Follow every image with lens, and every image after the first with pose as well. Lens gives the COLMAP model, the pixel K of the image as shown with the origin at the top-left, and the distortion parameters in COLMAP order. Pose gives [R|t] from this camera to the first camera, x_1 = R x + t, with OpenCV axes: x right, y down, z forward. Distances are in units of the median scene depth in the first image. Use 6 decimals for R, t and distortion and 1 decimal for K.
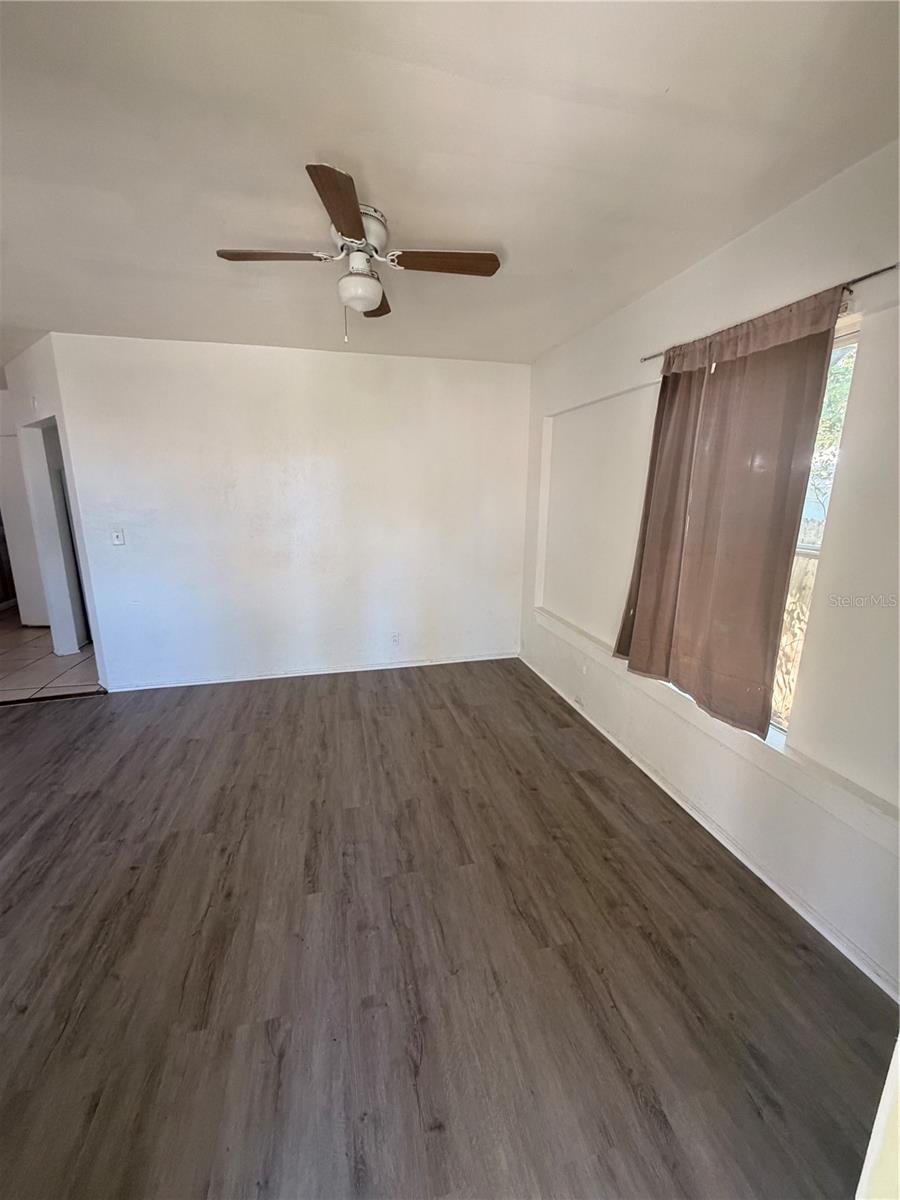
lens RADIAL K [[478.3, 0, 450.2], [0, 478.3, 599.6], [0, 0, 1]] dist [0.002408, -0.000530]
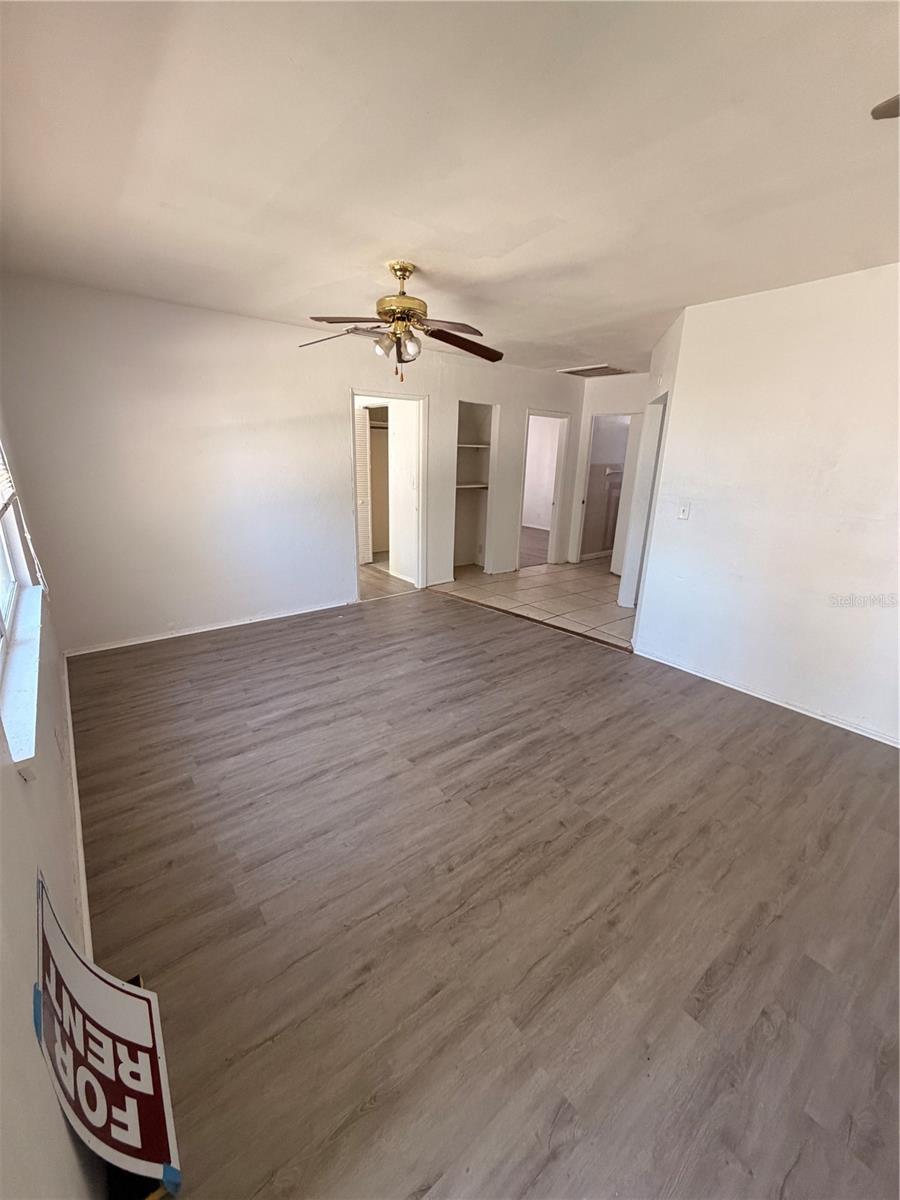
lens RADIAL K [[478.3, 0, 446.4], [0, 478.3, 599.6], [0, 0, 1]] dist [0.002408, -0.000530]
pose [[0.419018, 0.278777, -0.864122, 0.013821], [-0.227633, 0.953559, 0.197250, -0.058039], [0.878981, 0.114051, 0.463018, 0.178676]]
